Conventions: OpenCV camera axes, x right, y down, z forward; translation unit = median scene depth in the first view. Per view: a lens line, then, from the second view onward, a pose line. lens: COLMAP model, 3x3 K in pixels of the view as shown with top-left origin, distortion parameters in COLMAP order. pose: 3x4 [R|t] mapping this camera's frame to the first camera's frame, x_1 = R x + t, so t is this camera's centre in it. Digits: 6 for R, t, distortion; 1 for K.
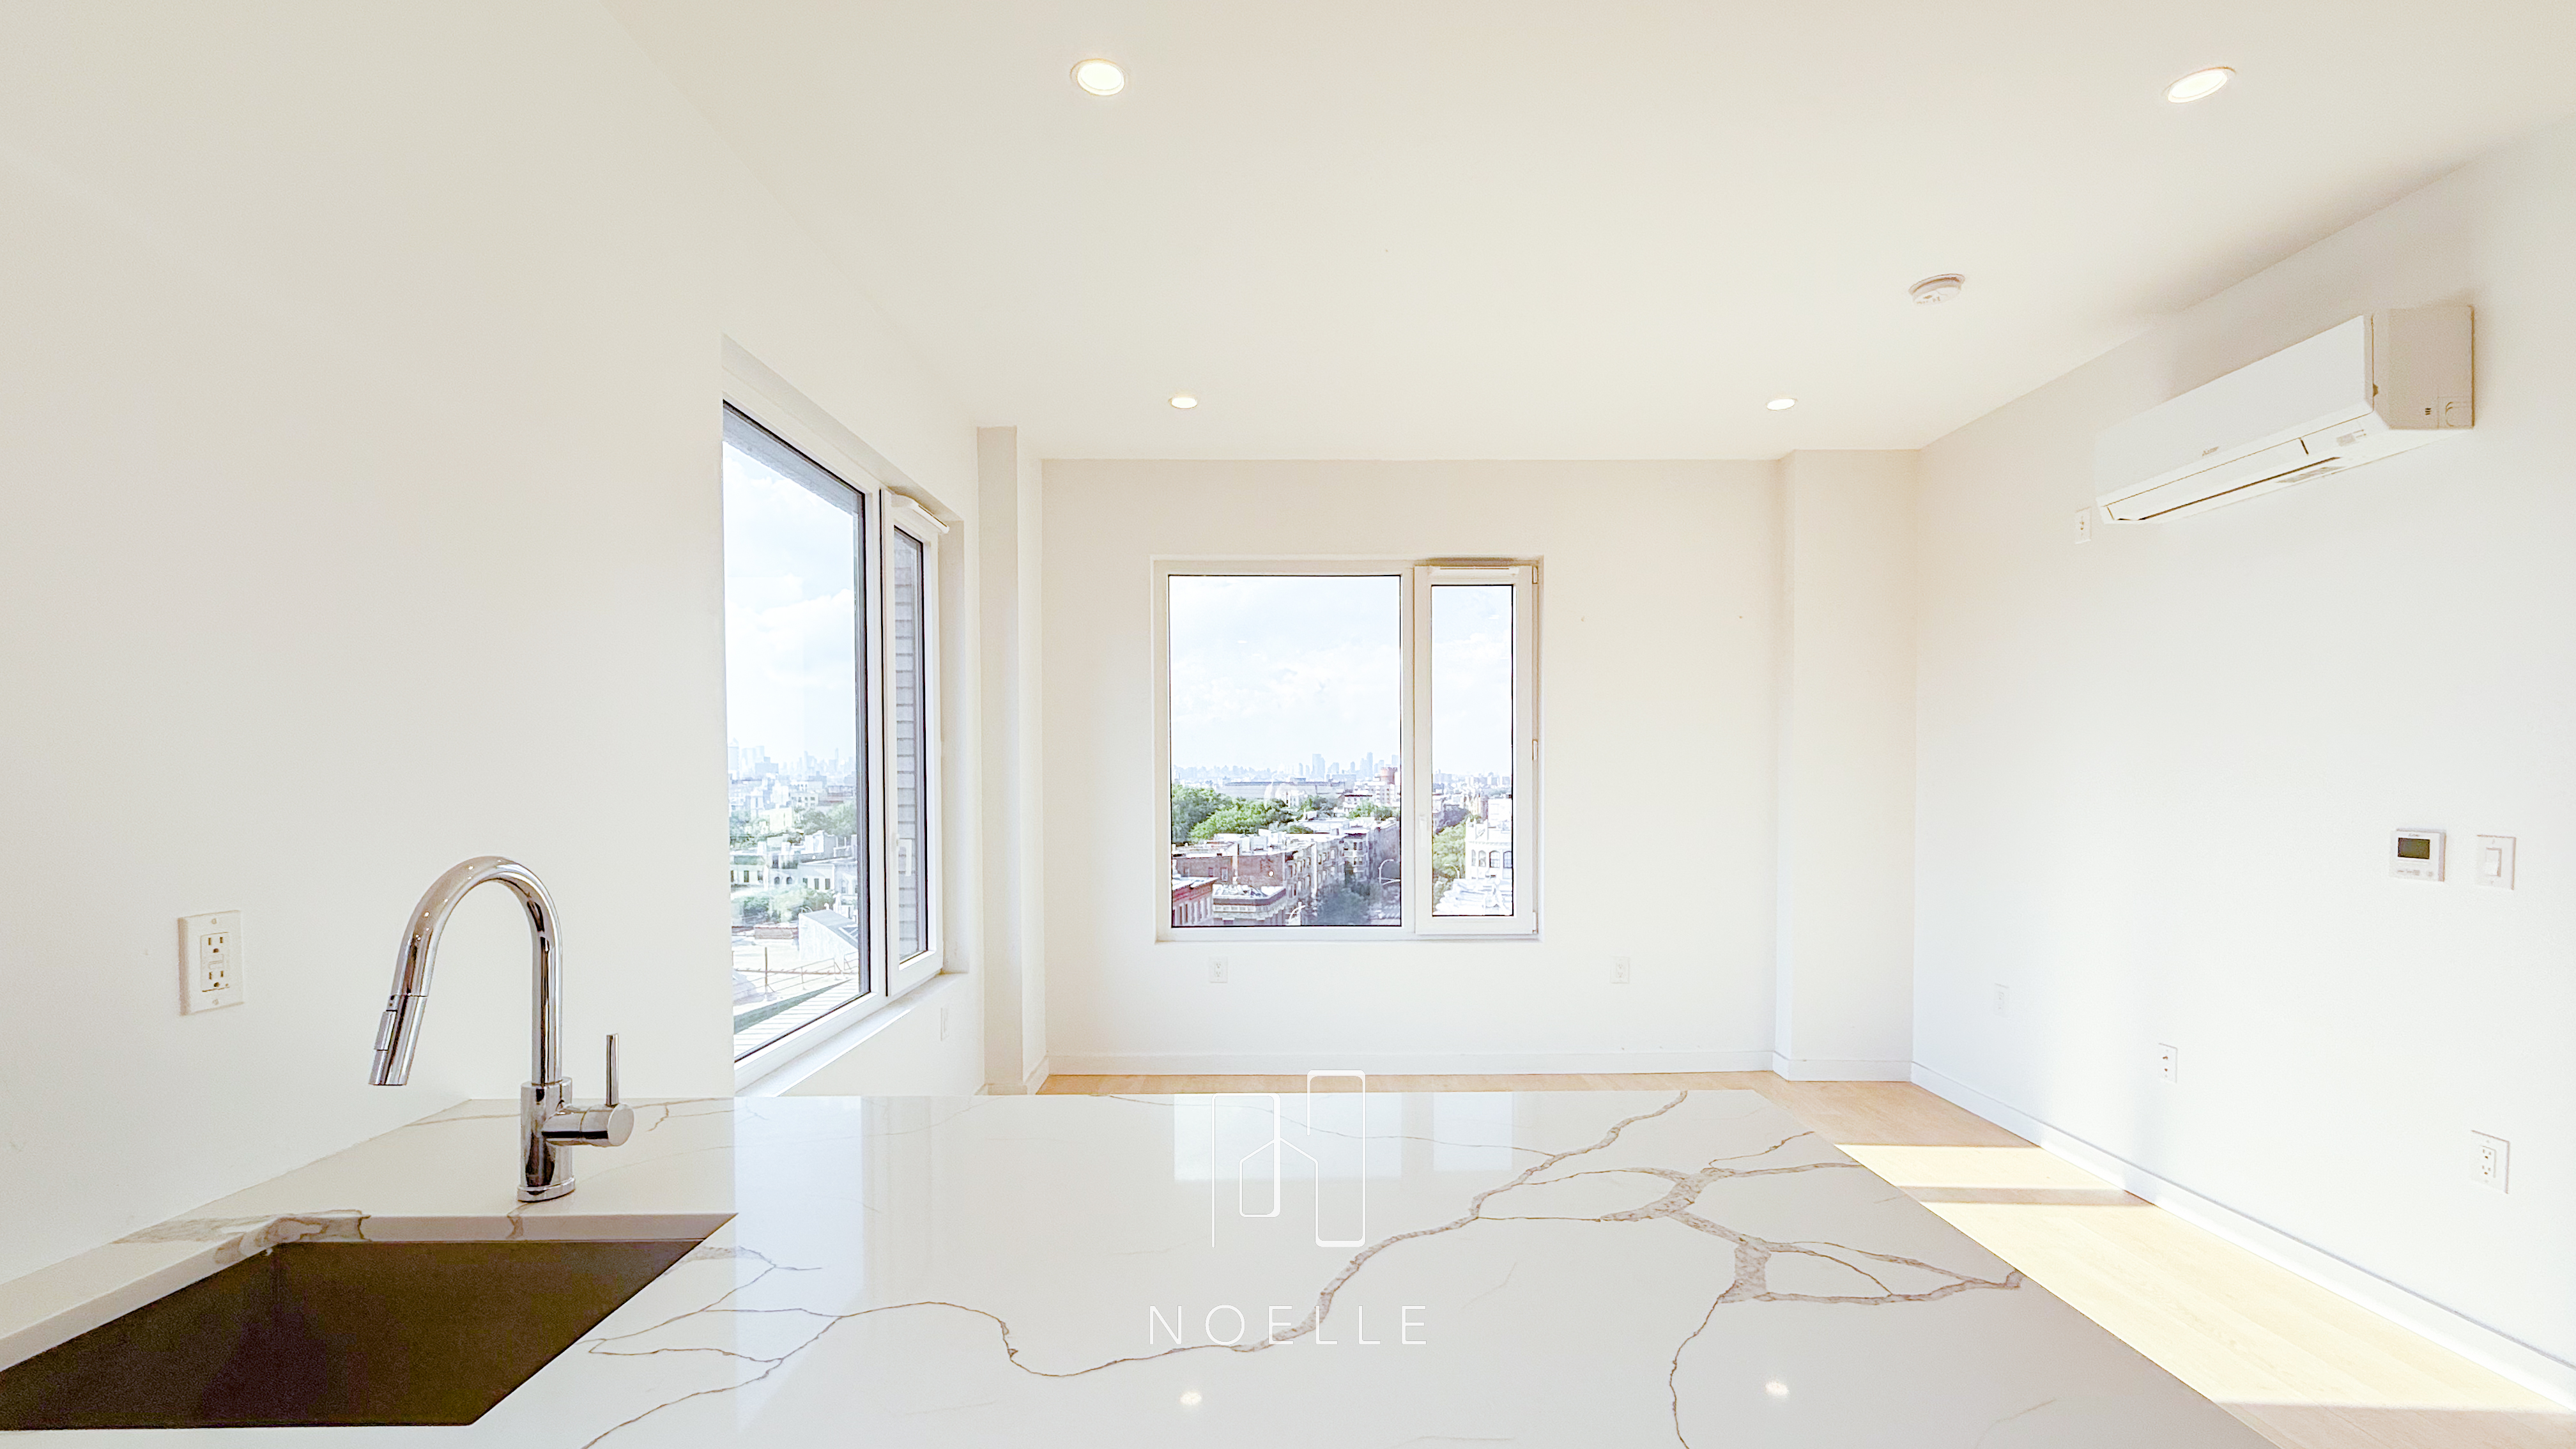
lens RADIAL K [[1027.6, 0, 1287.4], [0, 1027.6, 740.7], [0, 0, 1]] dist [-0.000558, -0.000087]
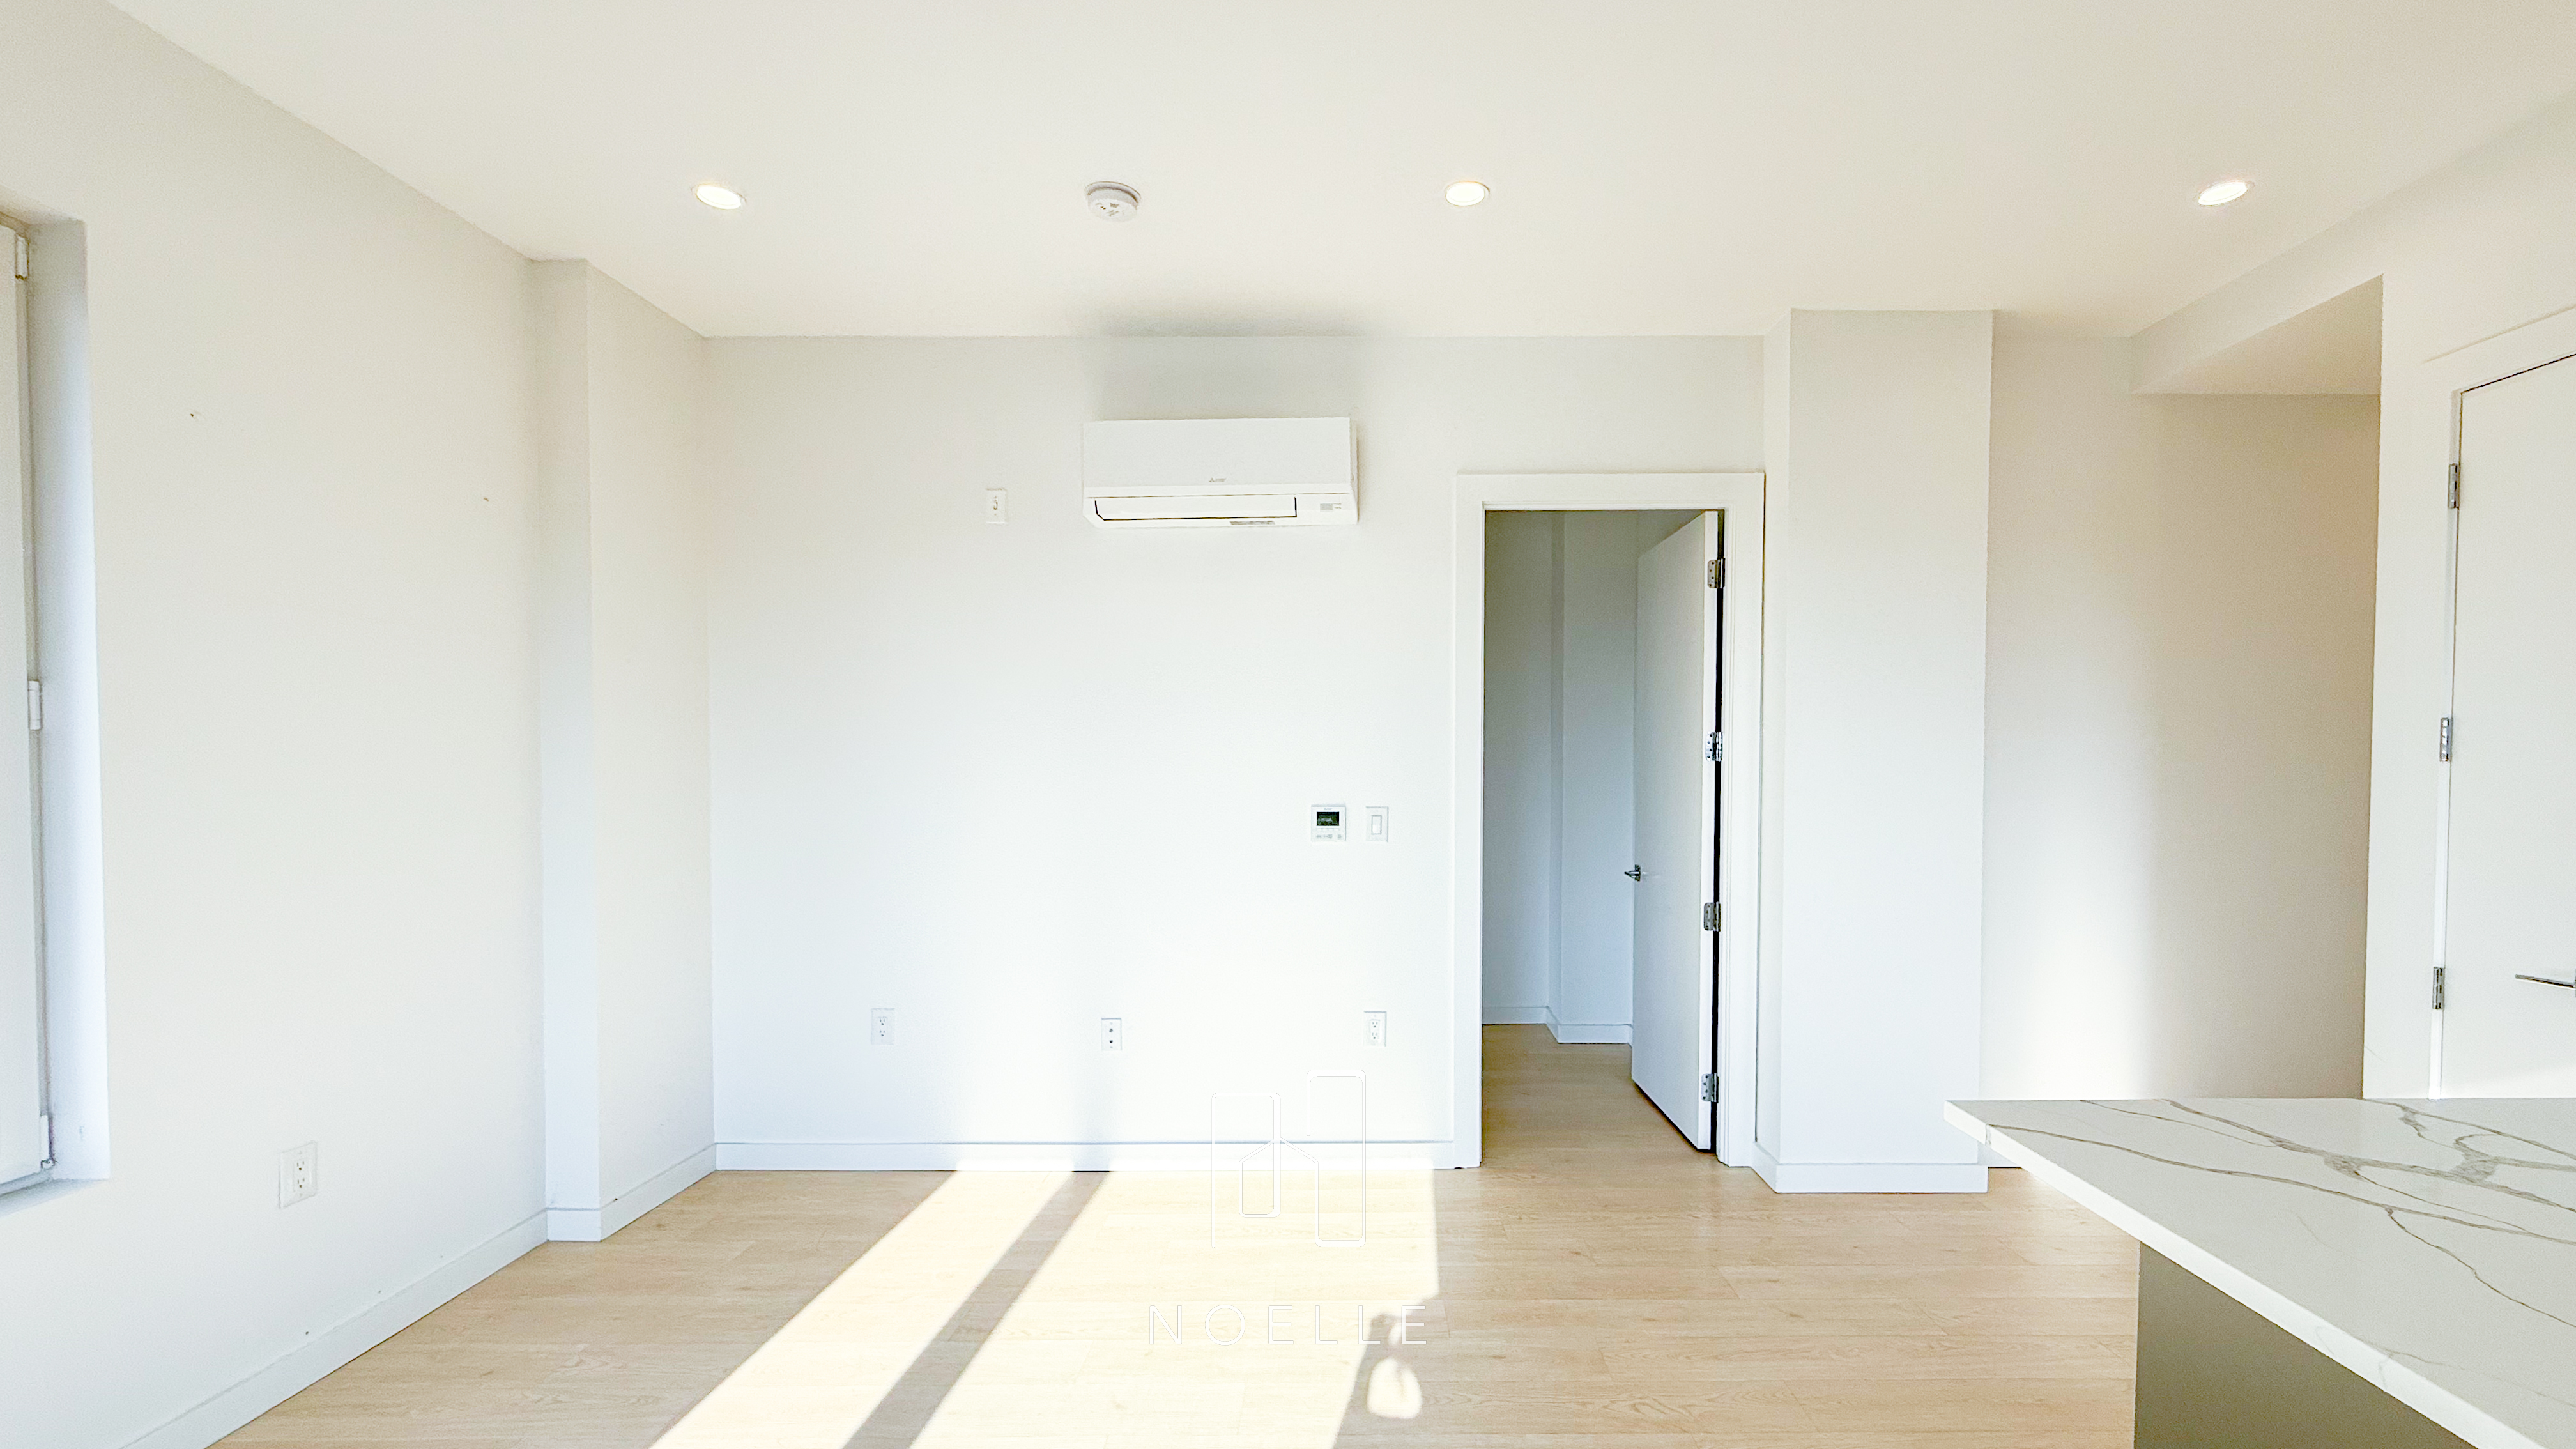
lens RADIAL K [[1087.8, 0, 1291.8], [0, 1087.8, 769.4], [0, 0, 1]] dist [-0.001227, -0.000219]
pose [[0.005019, -0.004776, 0.999976, -0.353945], [-0.029514, 0.999552, 0.004922, 0.033728], [-0.999552, -0.029538, 0.004875, 1.052535]]
